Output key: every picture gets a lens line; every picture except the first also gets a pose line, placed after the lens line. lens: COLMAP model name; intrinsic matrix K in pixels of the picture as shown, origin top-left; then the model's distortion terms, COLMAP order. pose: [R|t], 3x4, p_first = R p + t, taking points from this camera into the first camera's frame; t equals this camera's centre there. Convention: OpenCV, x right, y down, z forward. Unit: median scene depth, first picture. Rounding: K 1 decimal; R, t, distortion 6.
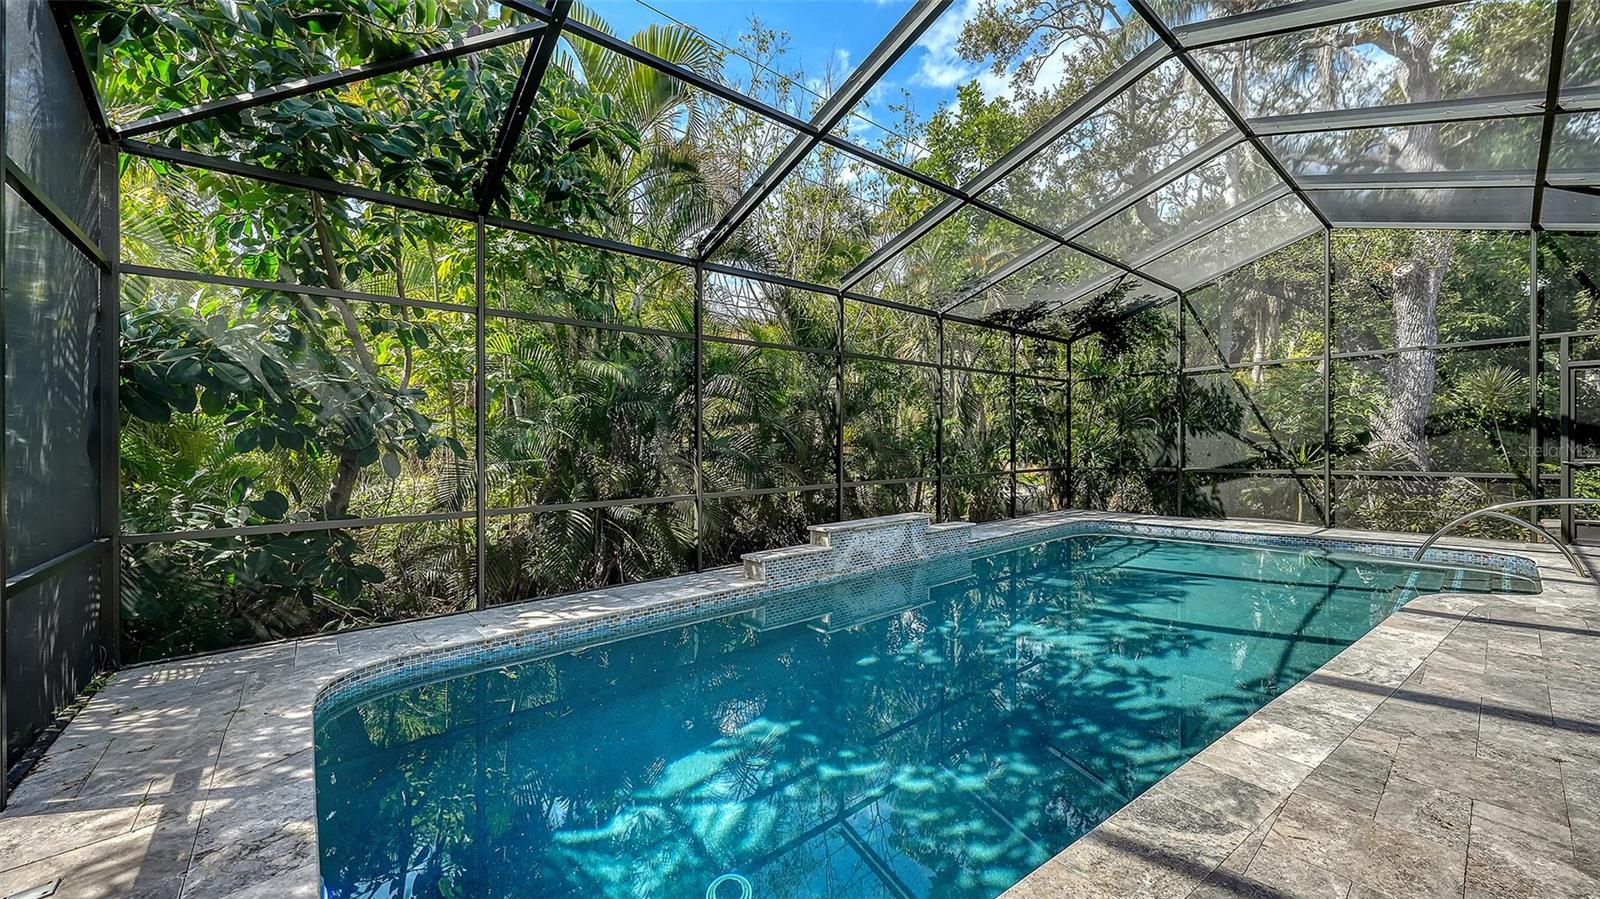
lens RADIAL K [[601.4, 0, 795.9], [0, 601.4, 450.2], [0, 0, 1]] dist [-0.000820, -0.000158]
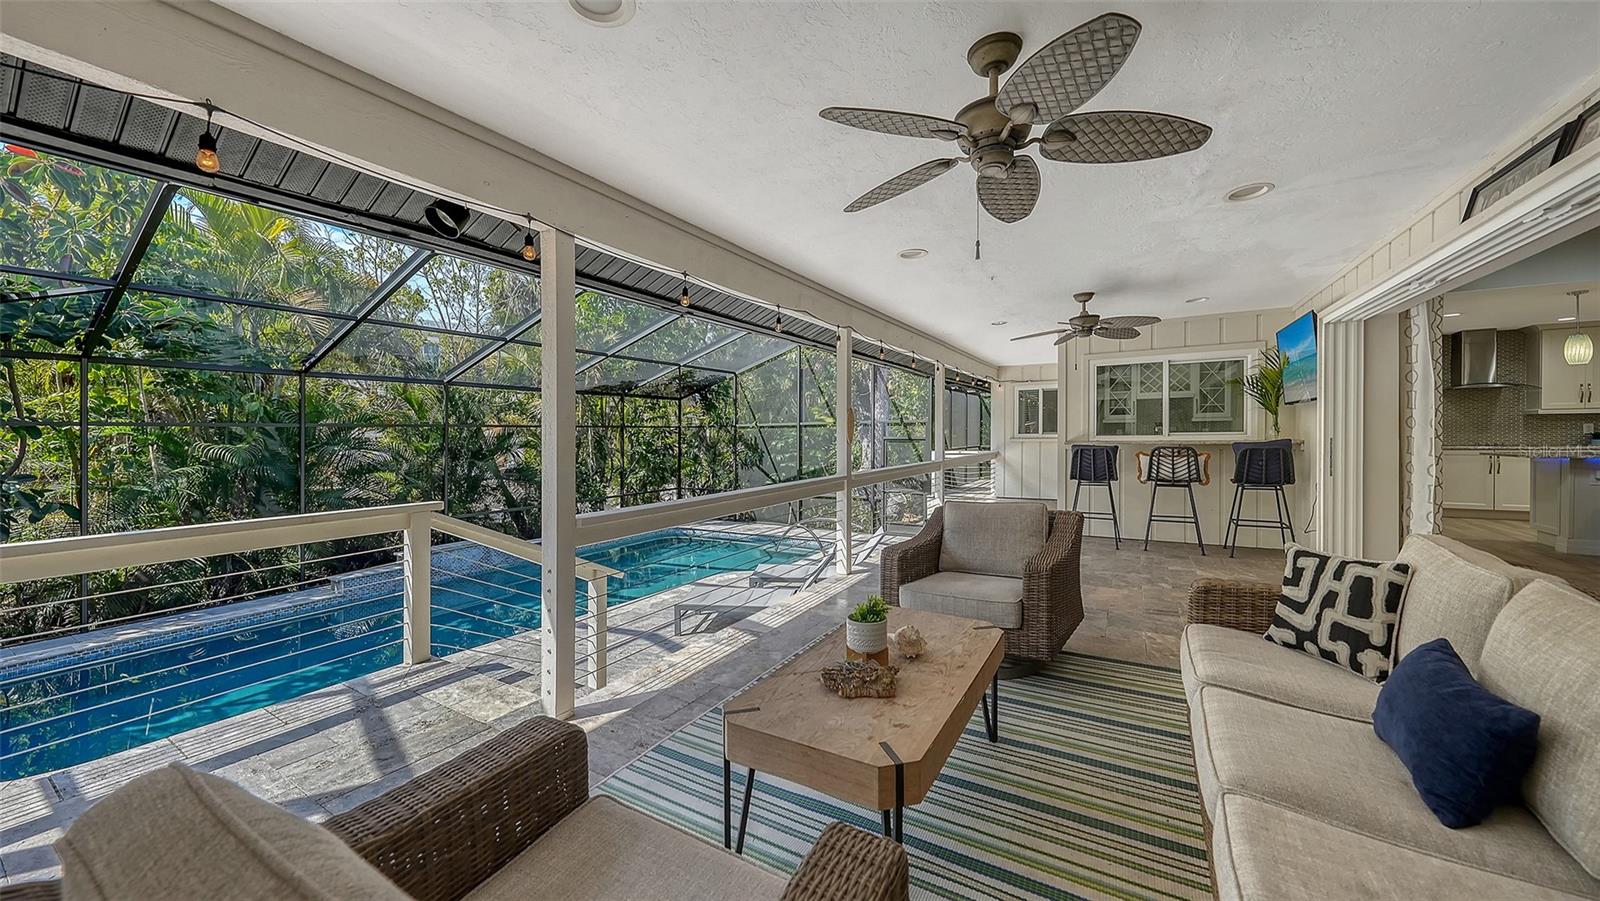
lens RADIAL K [[565.3, 0, 788.8], [0, 565.3, 440.9], [0, 0, 1]] dist [-0.001863, -0.000230]
pose [[0.946990, -0.000598, 0.321261, 0.453540], [0.001090, 0.999998, -0.001351, -0.133804], [-0.321260, 0.001630, 0.946990, -0.579588]]
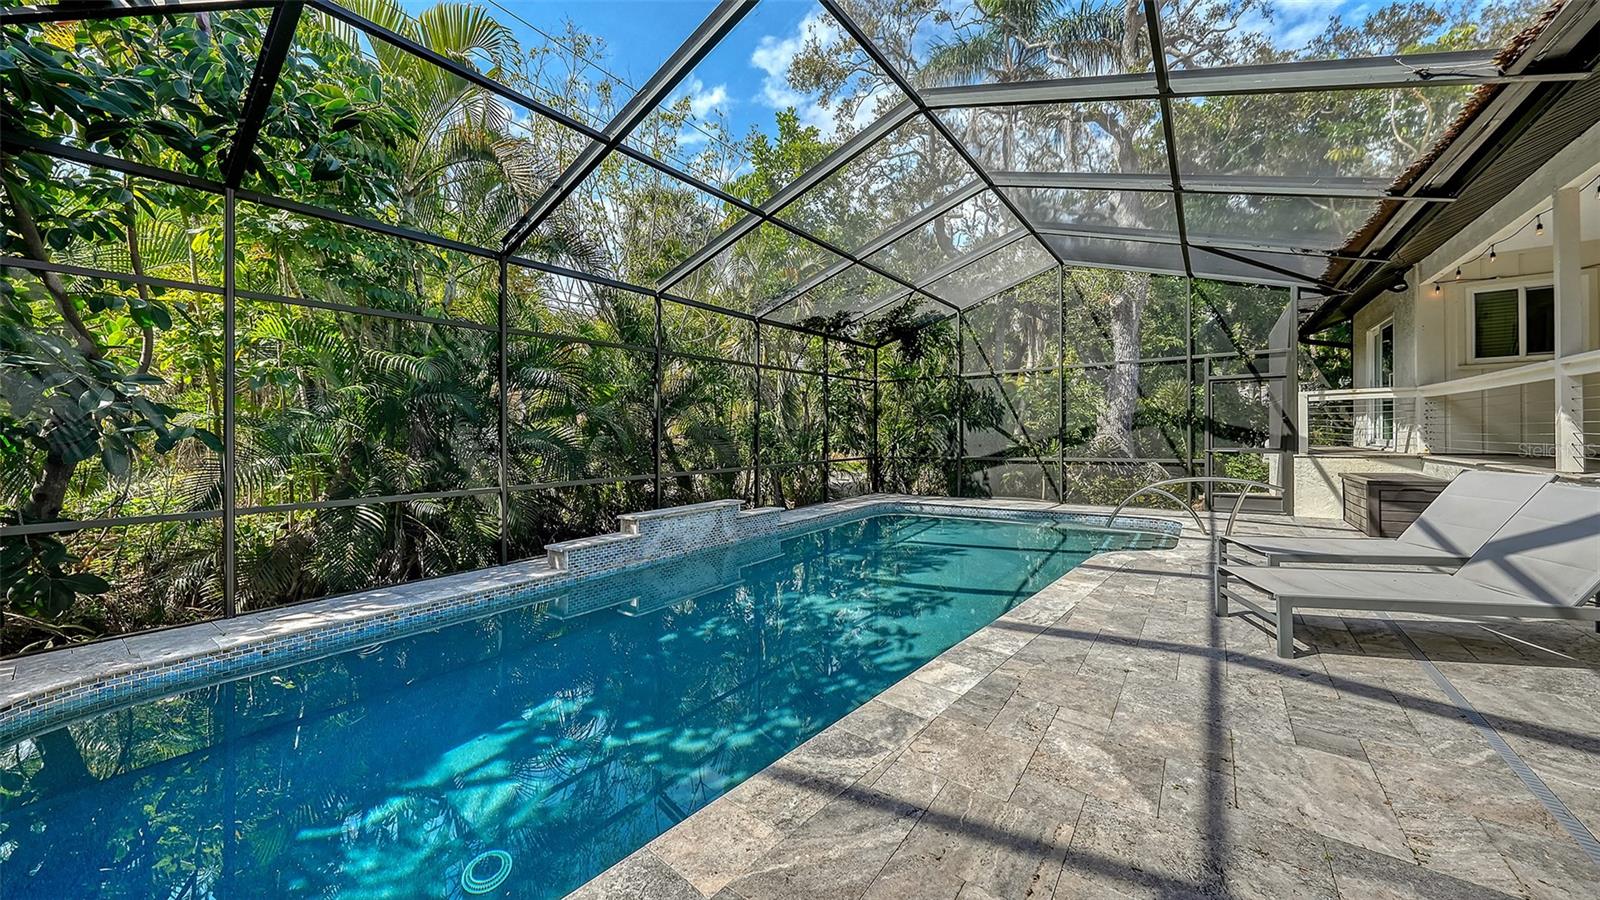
lens RADIAL K [[565.3, 0, 788.8], [0, 565.3, 440.4], [0, 0, 1]] dist [-0.001863, -0.000230]
pose [[0.974021, -0.001322, 0.226453, 0.080388], [0.001930, 0.999995, -0.002464, -0.000744], [-0.226449, 0.002837, 0.974019, -0.023944]]
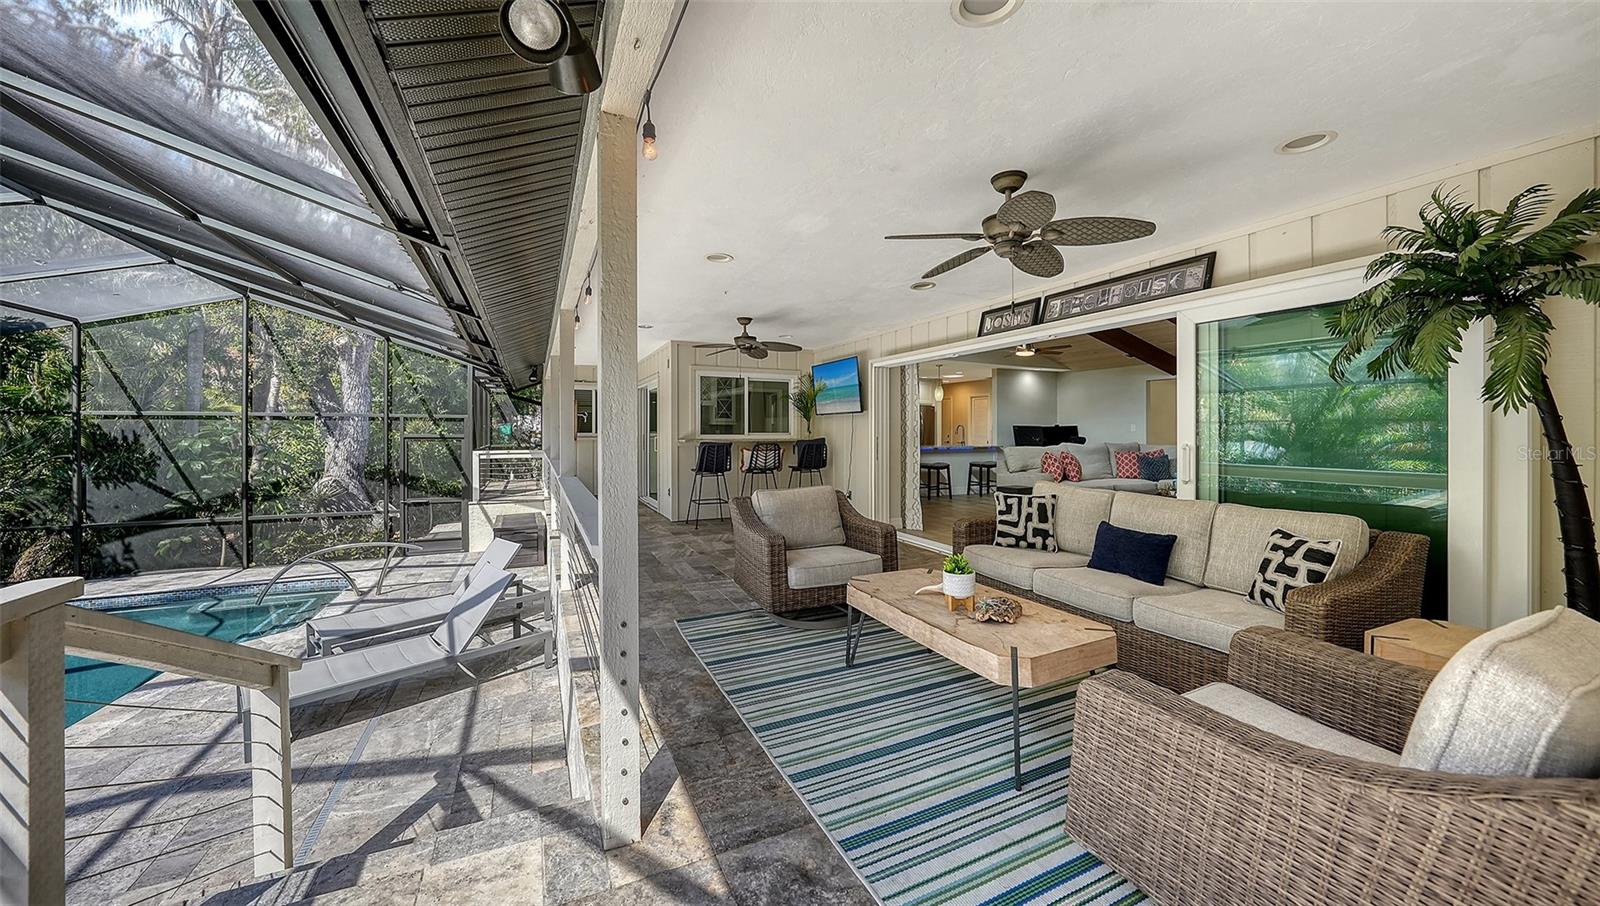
lens RADIAL K [[561.6, 0, 799.0], [0, 561.6, 445.6], [0, 0, 1]] dist [-0.010714, 0.000055]
pose [[0.258281, -0.008675, 0.966031, 0.202551], [0.002344, 0.999962, 0.008353, -0.129956], [-0.966067, 0.000107, 0.258292, -0.314333]]
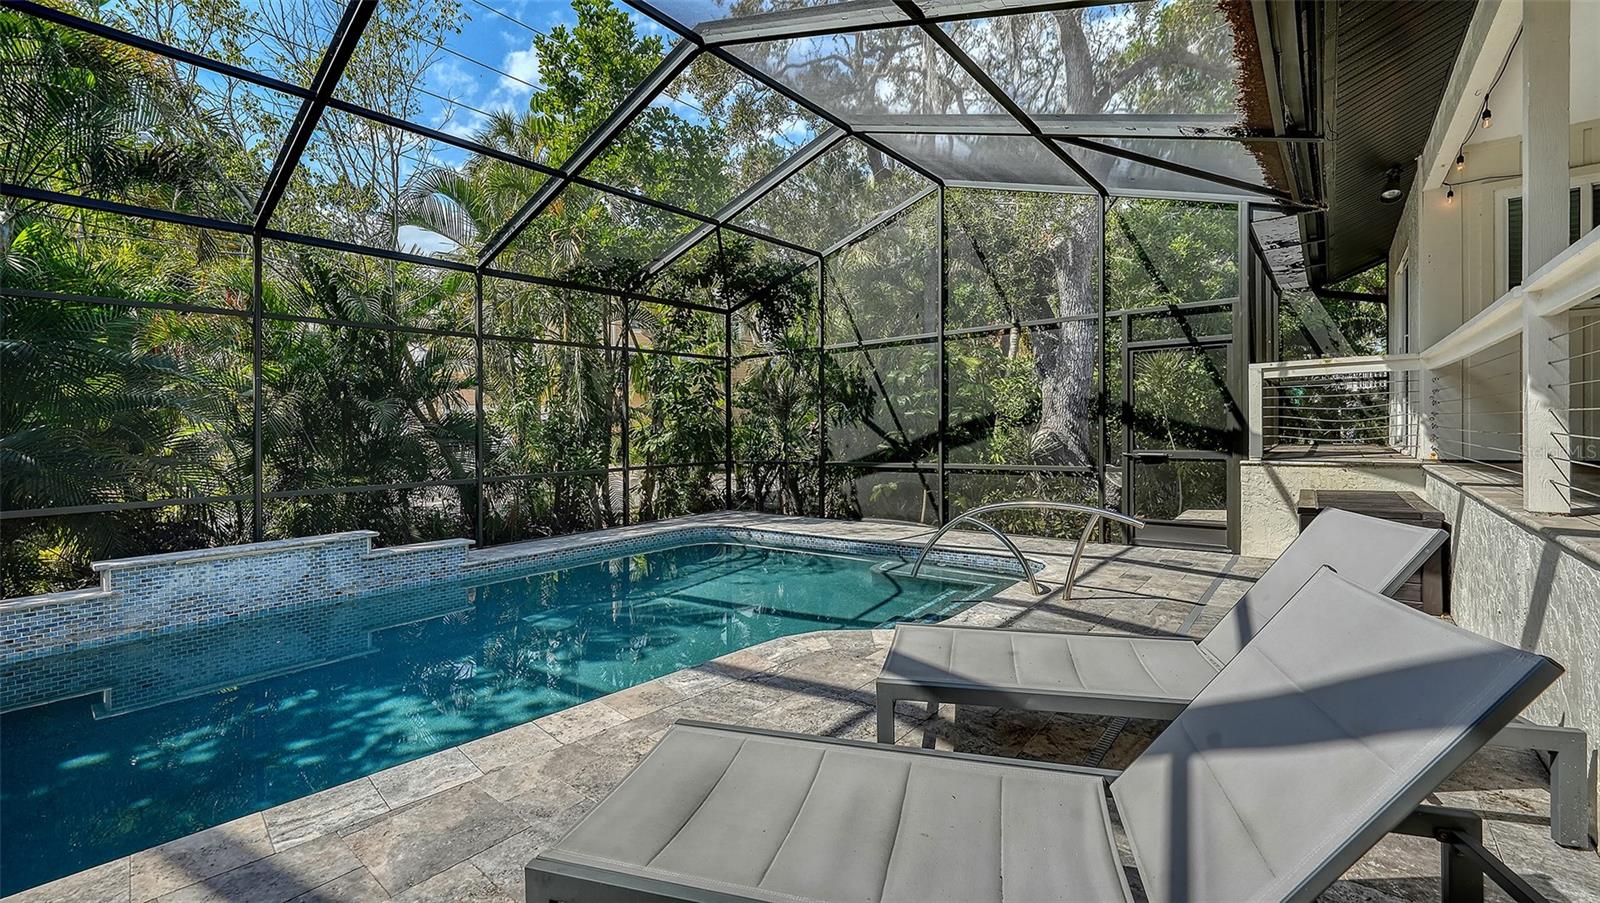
lens RADIAL K [[665.2, 0, 782.0], [0, 665.2, 433.6], [0, 0, 1]] dist [-0.003492, -0.000250]
pose [[0.984575, -0.006334, 0.174846, 0.611546], [0.007204, 0.999965, -0.004340, -0.009384], [-0.174812, 0.005533, 0.984586, 0.110187]]
